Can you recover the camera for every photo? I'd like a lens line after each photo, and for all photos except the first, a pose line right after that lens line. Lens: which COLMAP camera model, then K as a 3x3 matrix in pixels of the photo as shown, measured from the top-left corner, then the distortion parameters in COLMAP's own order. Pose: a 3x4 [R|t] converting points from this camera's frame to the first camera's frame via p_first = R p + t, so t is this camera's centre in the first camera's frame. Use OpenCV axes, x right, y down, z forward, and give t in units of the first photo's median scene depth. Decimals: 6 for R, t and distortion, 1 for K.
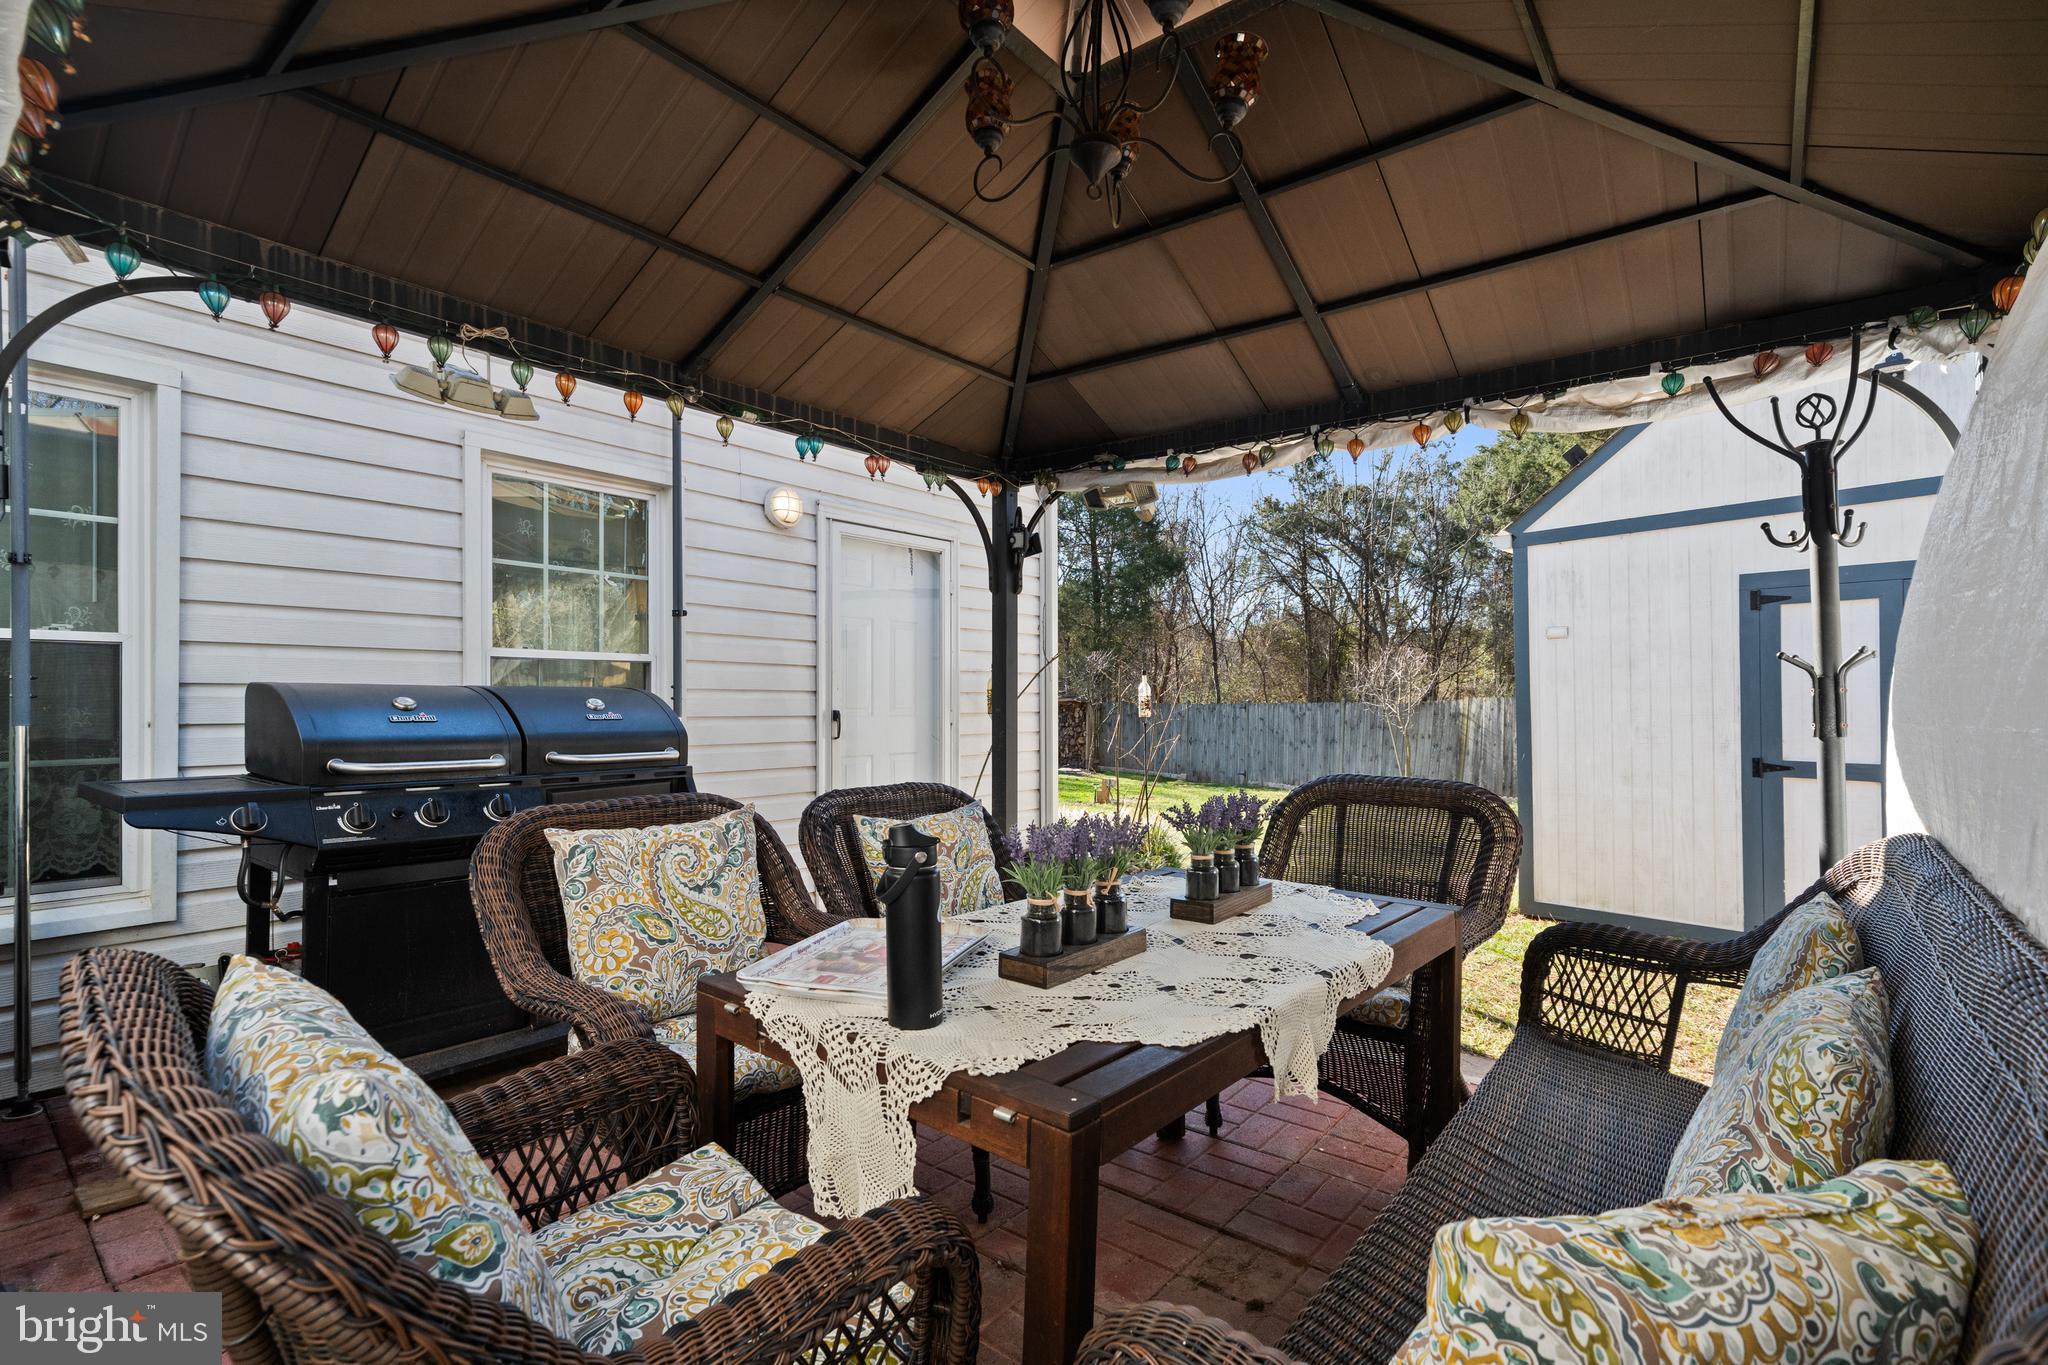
lens RADIAL K [[935.8, 0, 1033.8], [0, 935.8, 679.6], [0, 0, 1]] dist [0.004096, 0.000274]
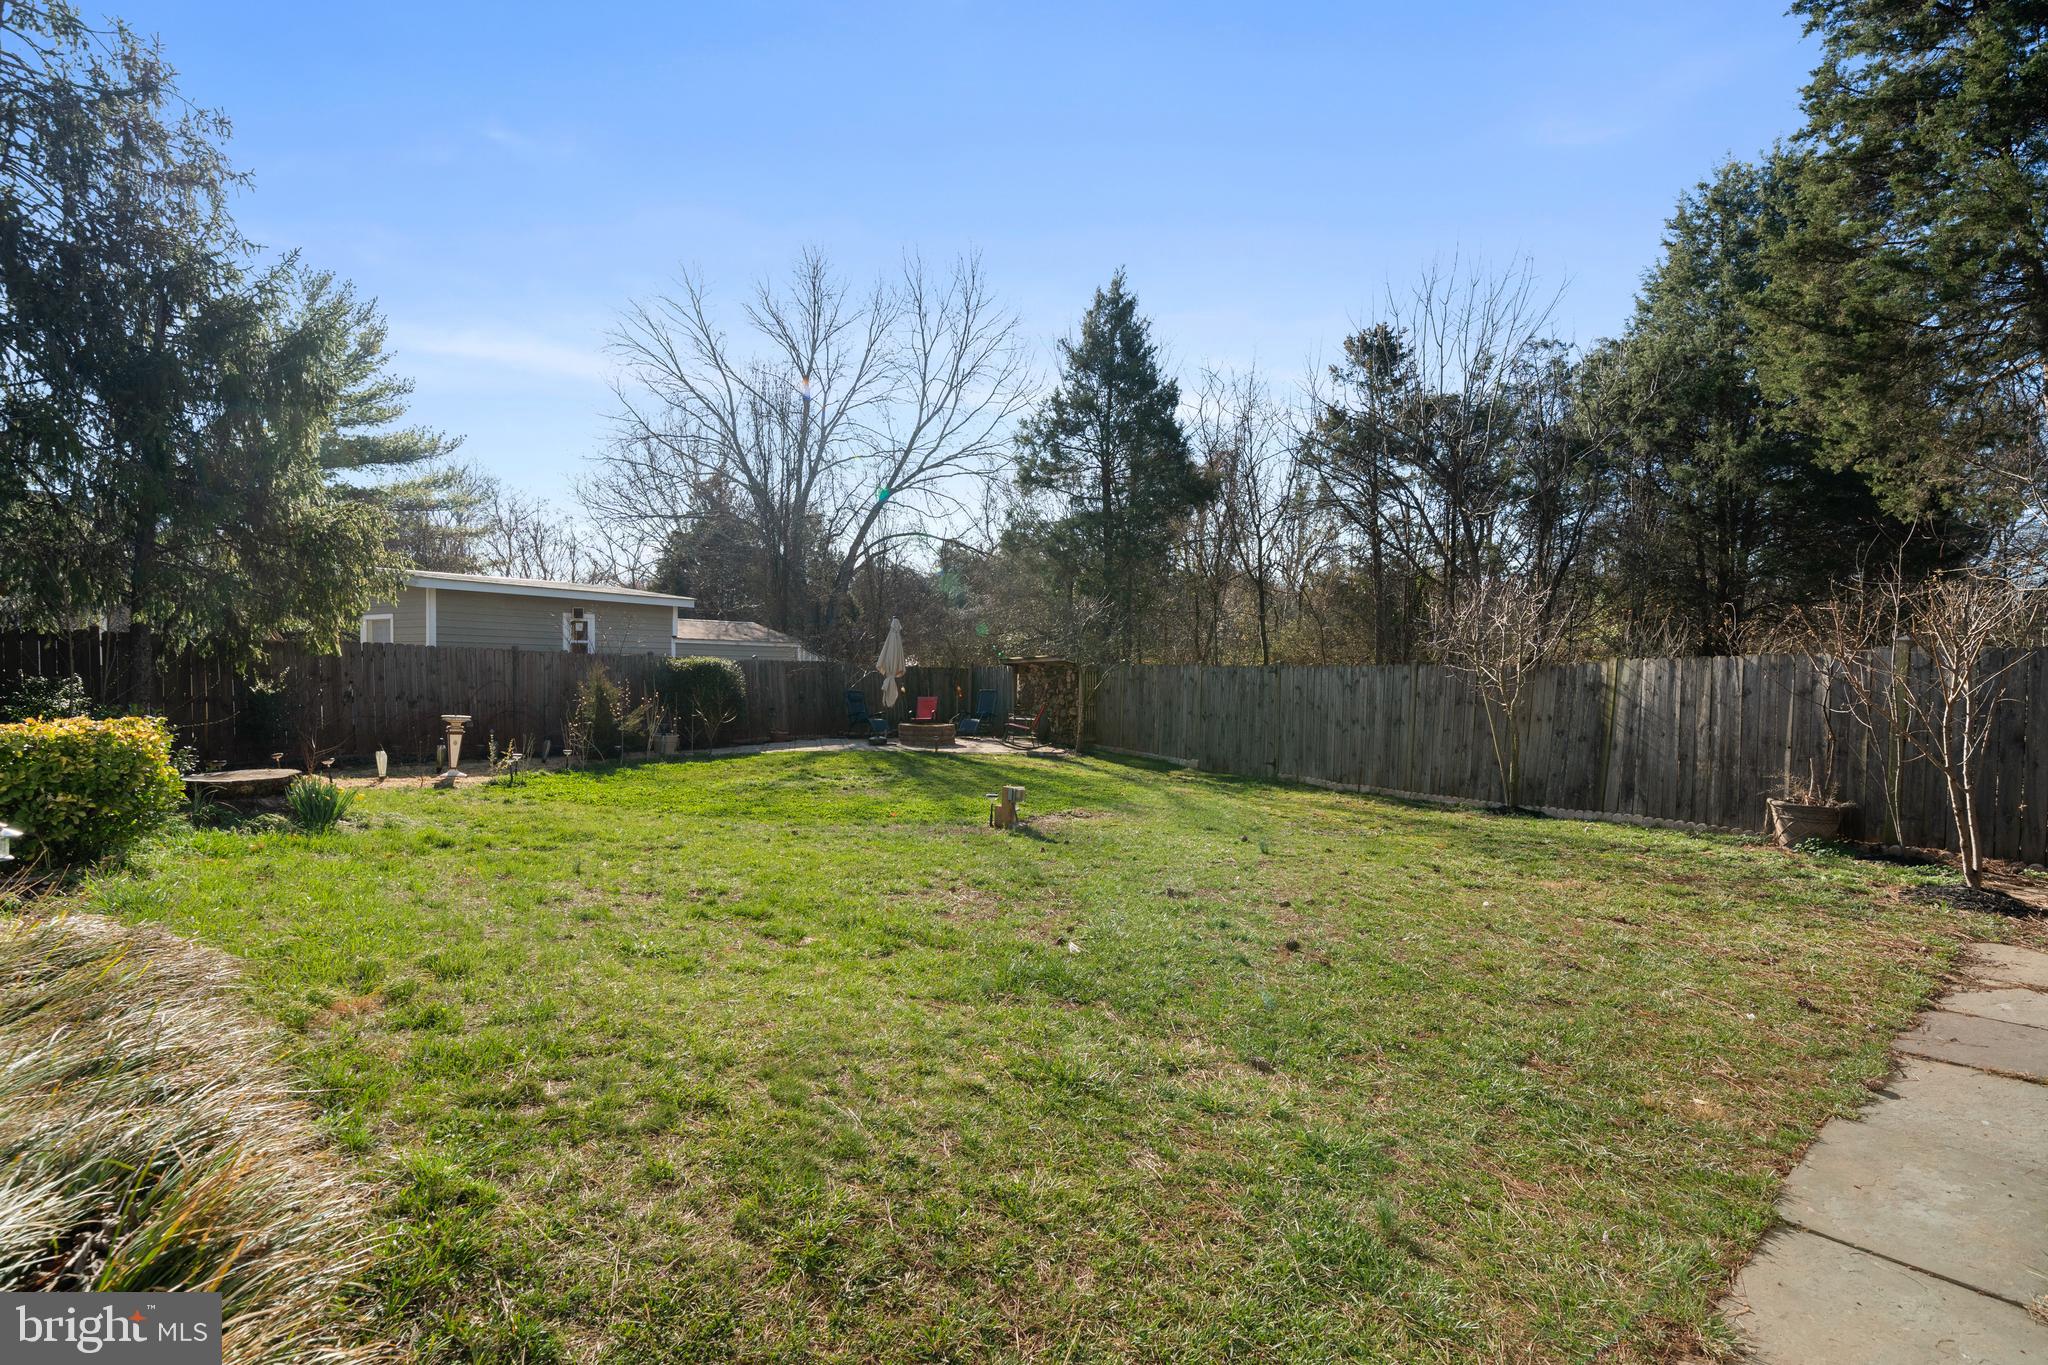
lens RADIAL K [[935.8, 0, 1045.1], [0, 935.8, 679.0], [0, 0, 1]] dist [0.004096, 0.000274]
pose [[0.997670, 0.008343, -0.067706, 0.065960], [-0.005489, 0.999093, 0.042225, 0.004397], [0.067996, -0.041755, 0.996811, 0.184941]]
